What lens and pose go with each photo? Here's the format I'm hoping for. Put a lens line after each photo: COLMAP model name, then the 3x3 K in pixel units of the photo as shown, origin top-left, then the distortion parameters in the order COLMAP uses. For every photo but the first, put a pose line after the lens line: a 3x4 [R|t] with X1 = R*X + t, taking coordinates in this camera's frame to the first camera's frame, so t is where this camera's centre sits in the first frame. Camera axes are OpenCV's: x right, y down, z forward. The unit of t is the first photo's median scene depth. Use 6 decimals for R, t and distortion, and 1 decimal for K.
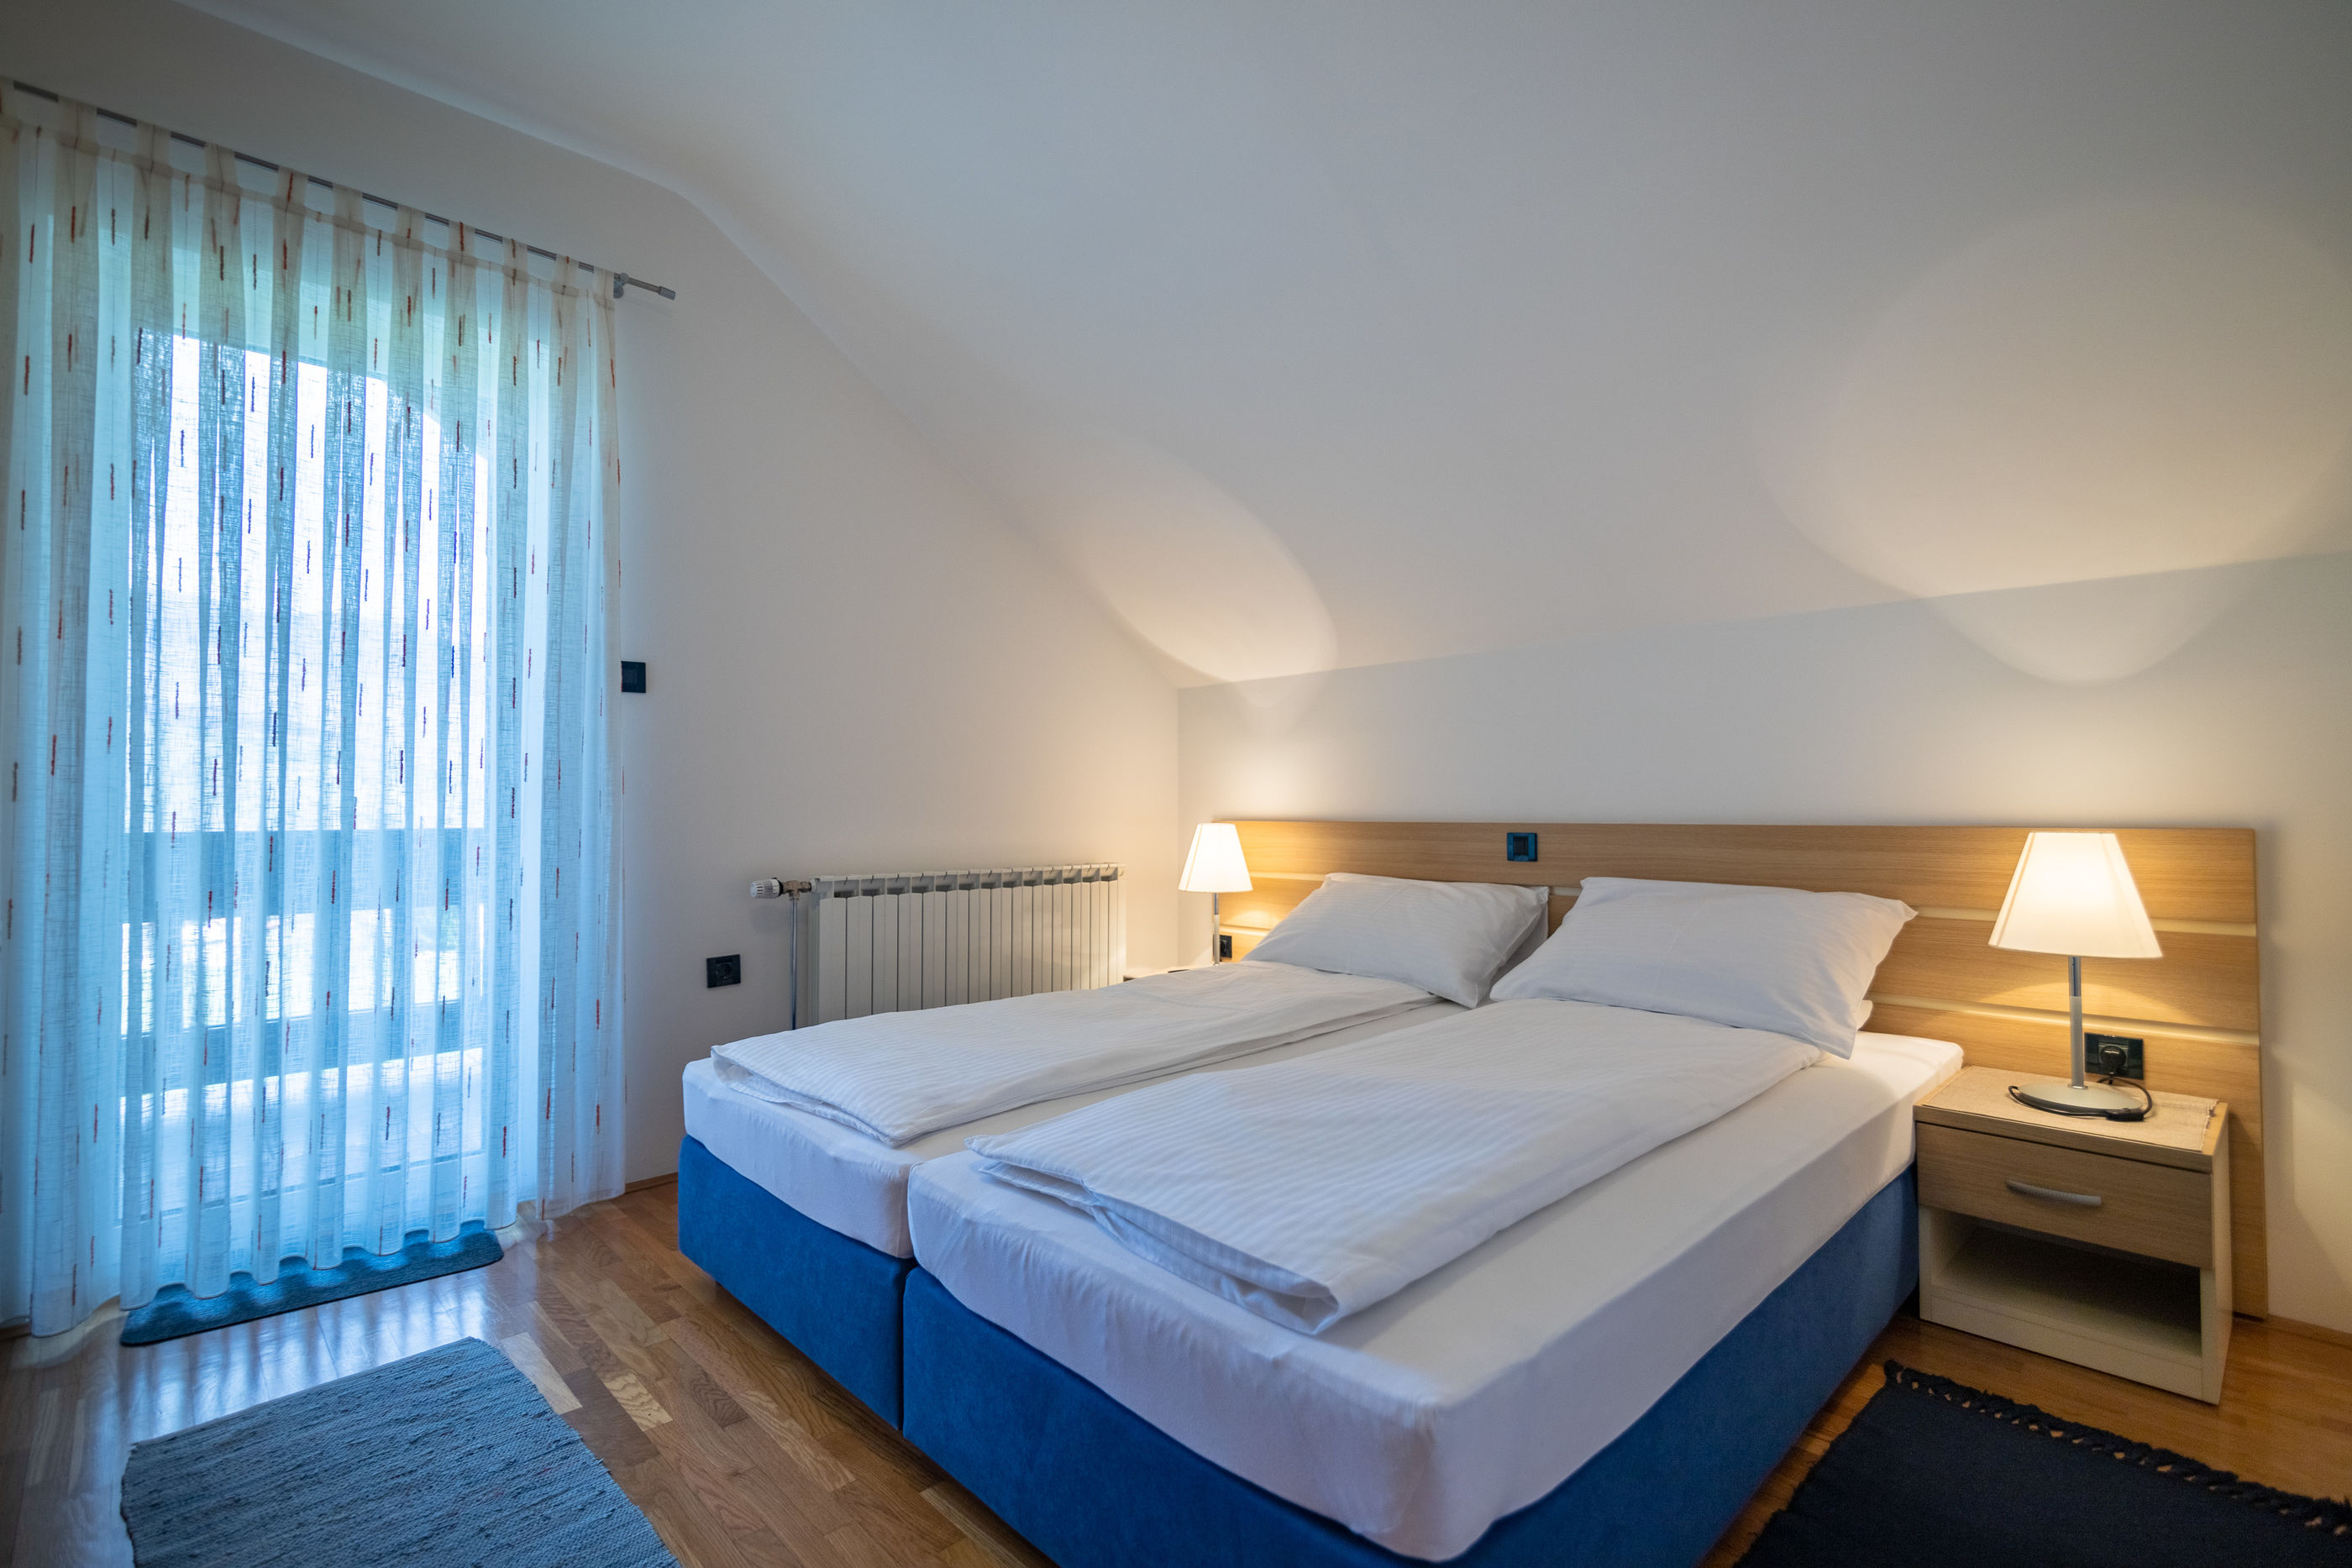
lens RADIAL K [[1072.7, 0, 1181.6], [0, 1072.7, 786.6], [0, 0, 1]] dist [-0.001597, -0.000103]
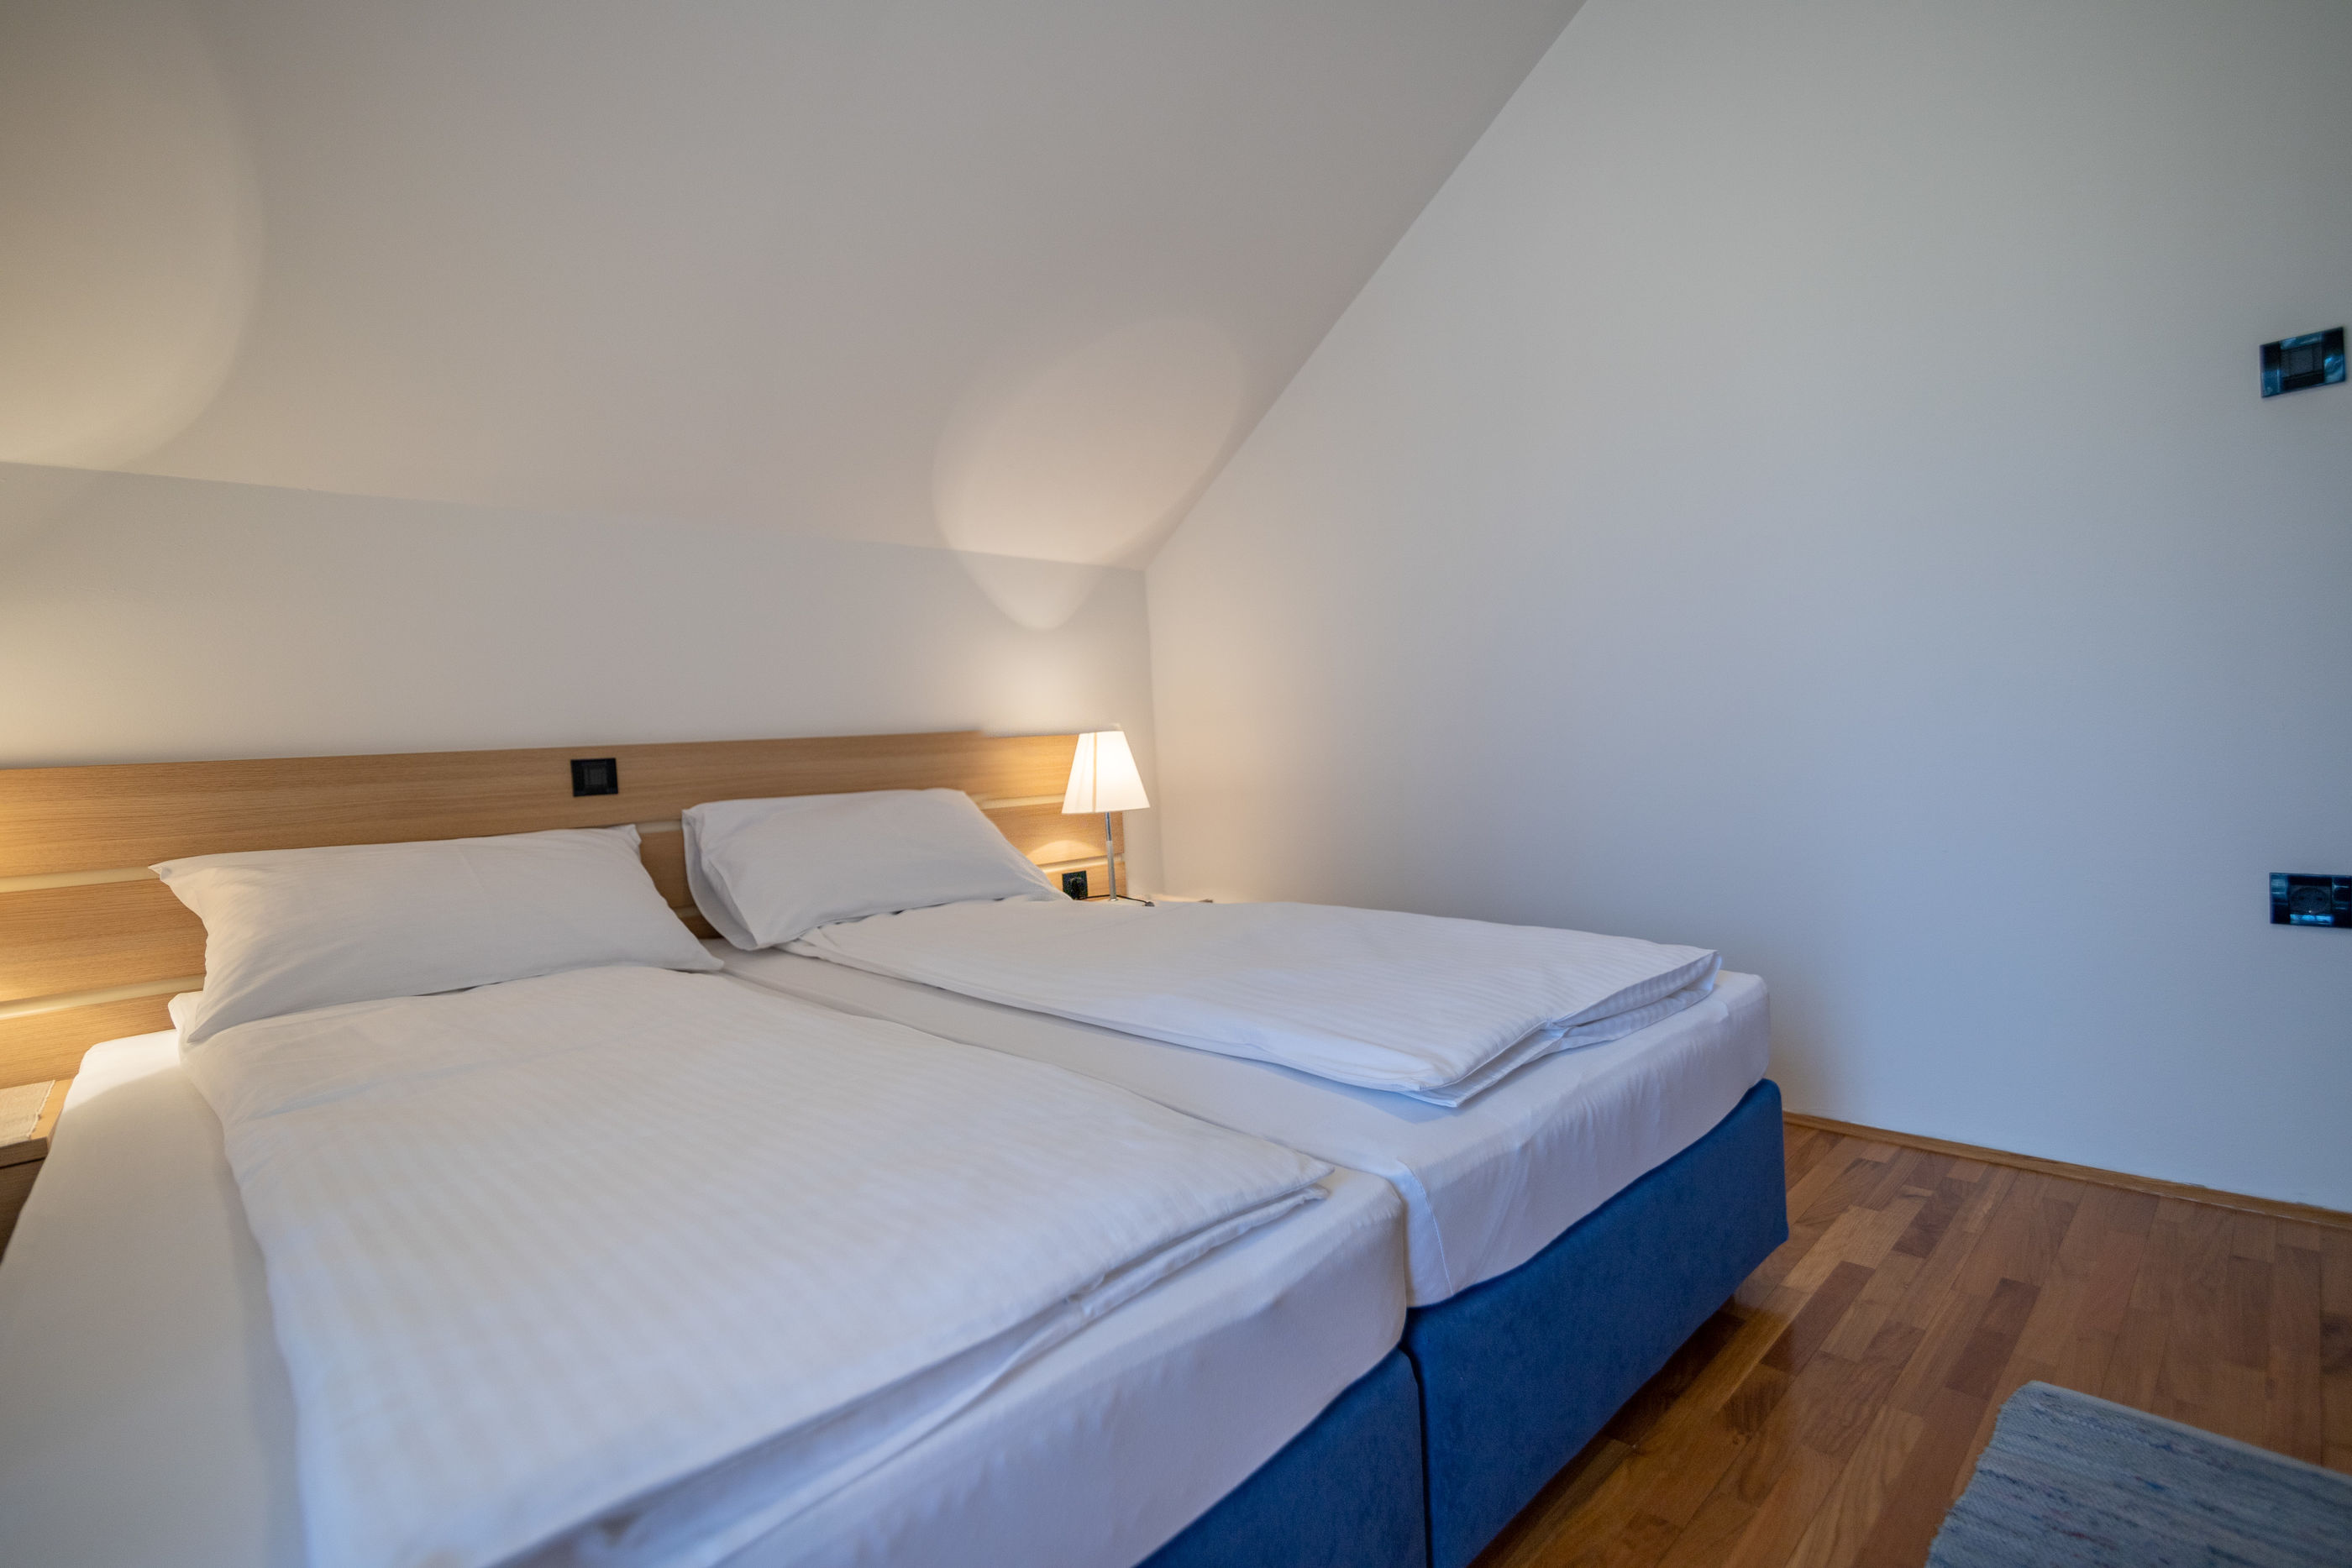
lens RADIAL K [[1072.7, 0, 1181.6], [0, 1072.7, 786.6], [0, 0, 1]] dist [-0.001597, -0.000103]
pose [[0.008926, -0.030368, 0.999499, -0.486996], [0.044710, 0.998551, 0.029940, 0.064968], [-0.998960, 0.044420, 0.010271, 0.635547]]
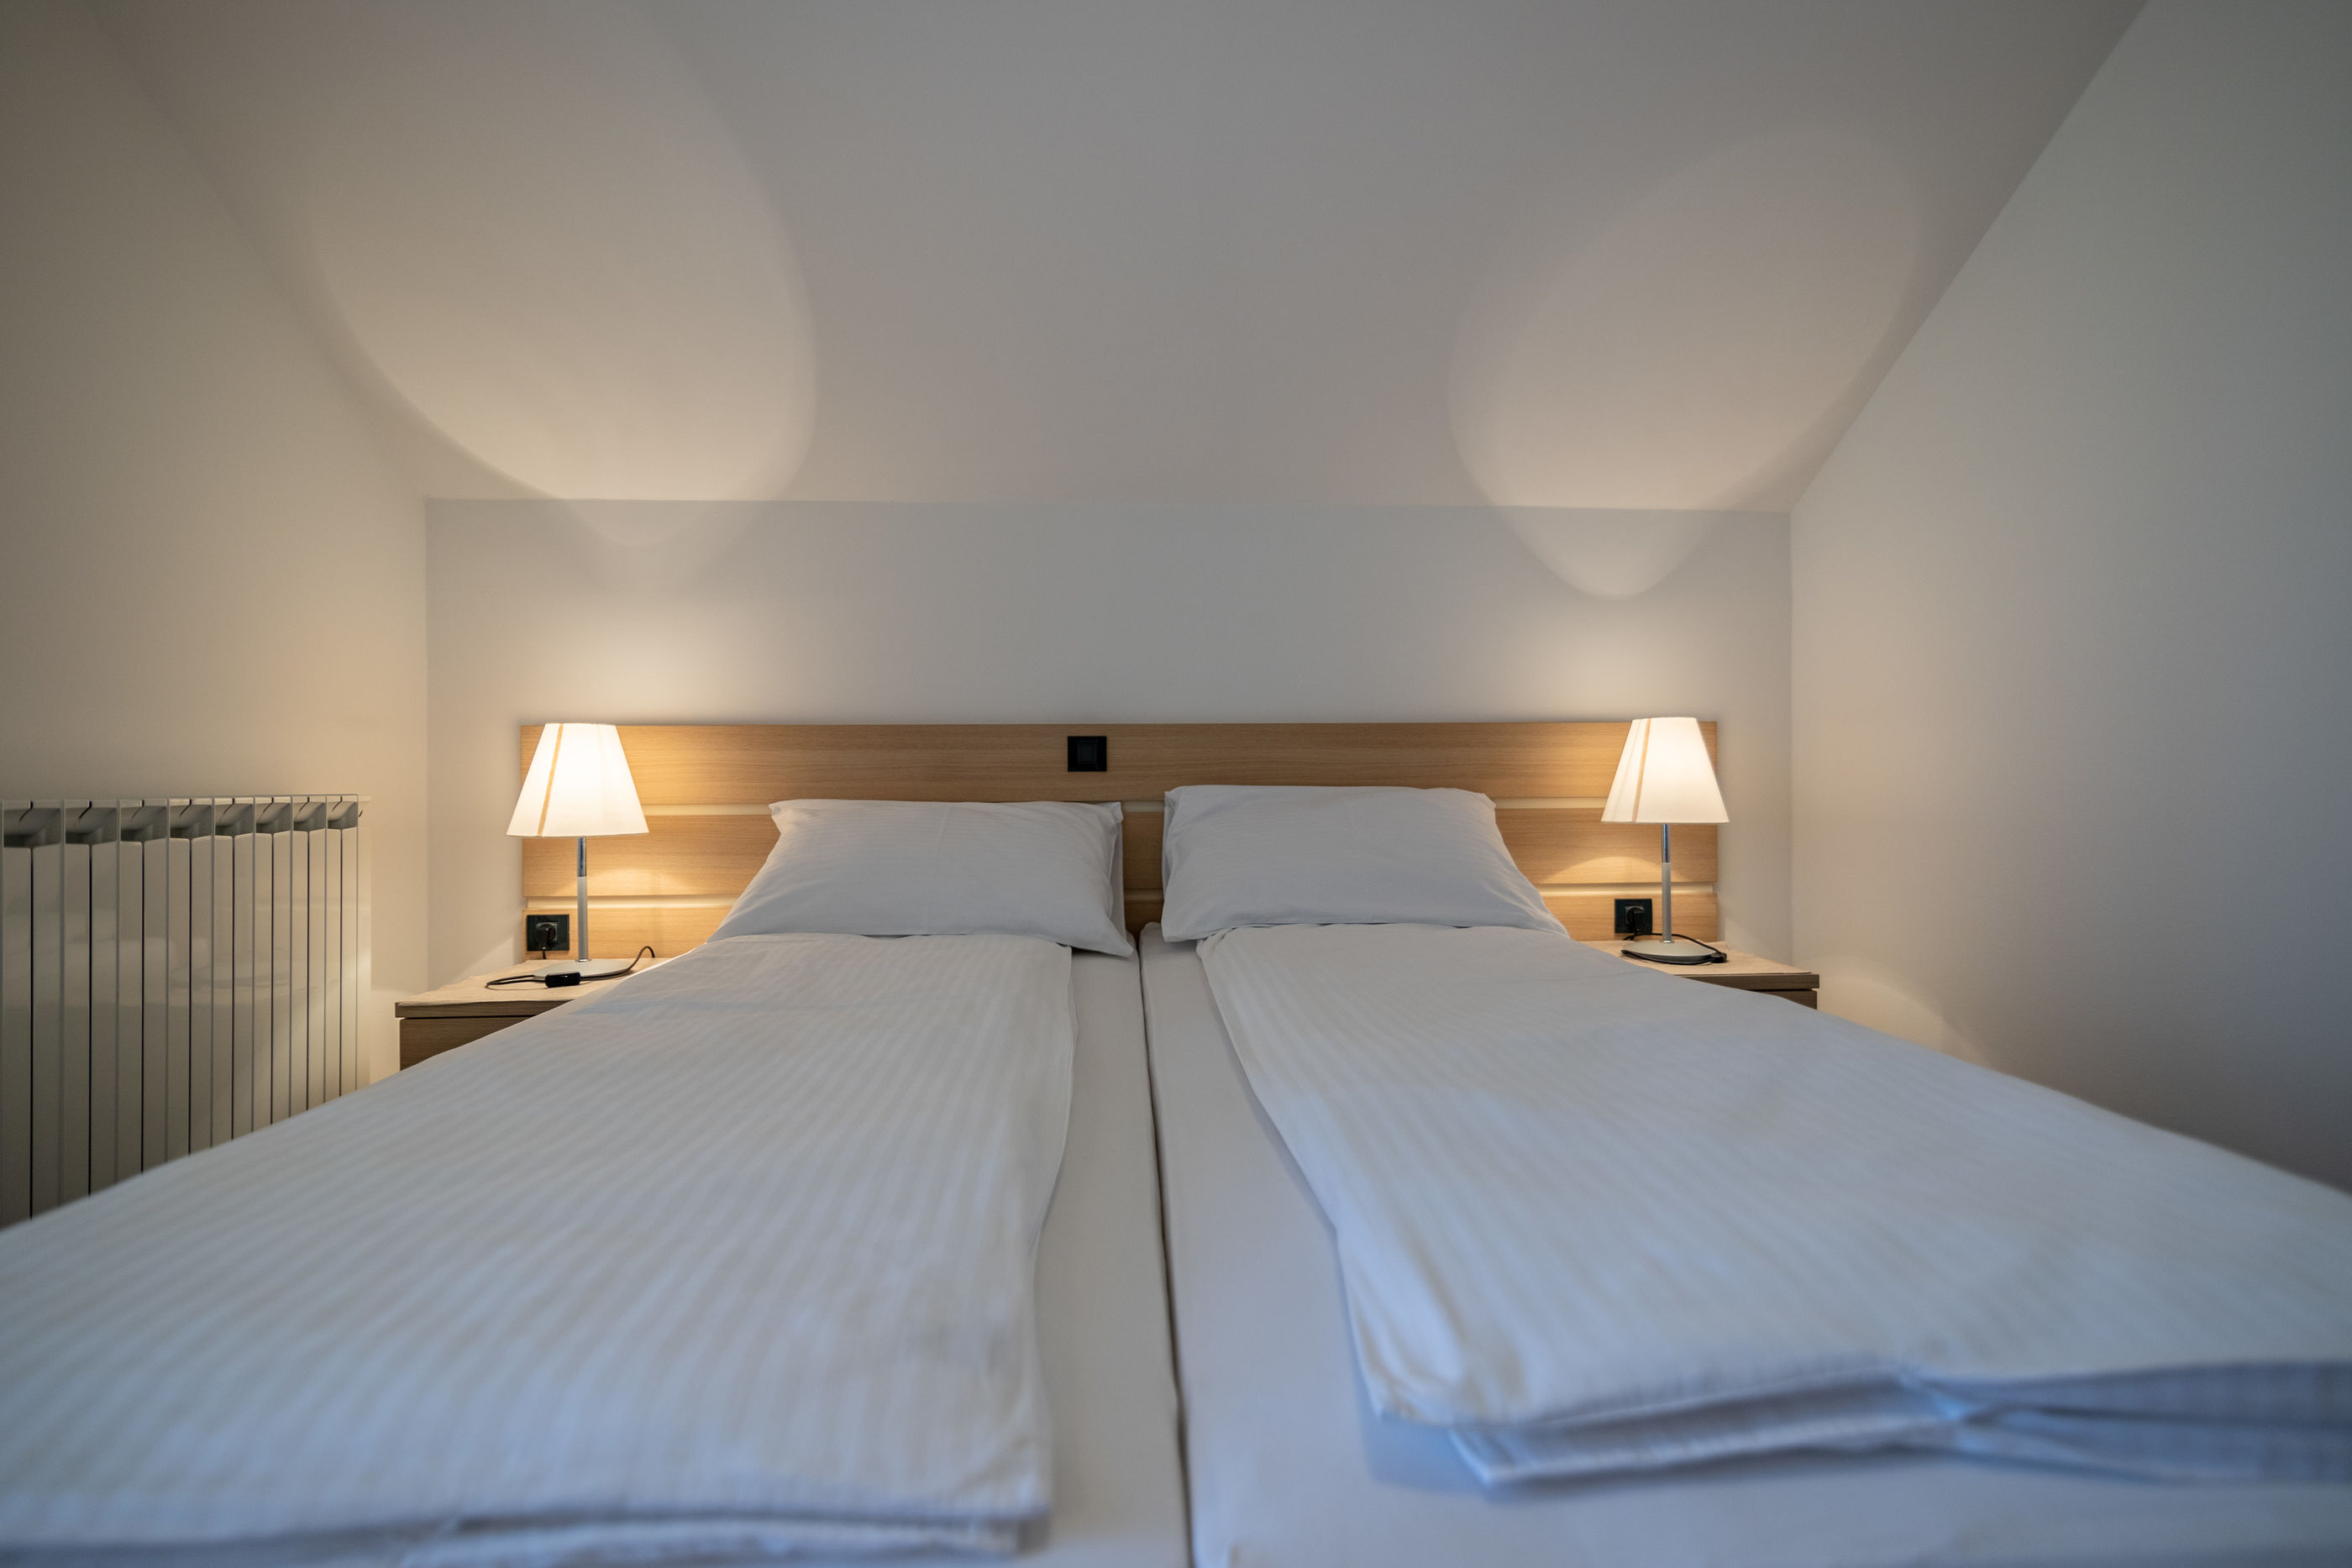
lens RADIAL K [[1089.9, 0, 1186.2], [0, 1089.9, 783.9], [0, 0, 1]] dist [-0.000326, -0.000242]
pose [[0.645602, -0.002638, 0.763669, -0.277632], [-0.010107, 0.999877, 0.011998, 0.075264], [-0.763607, -0.015465, 0.645496, 0.467067]]
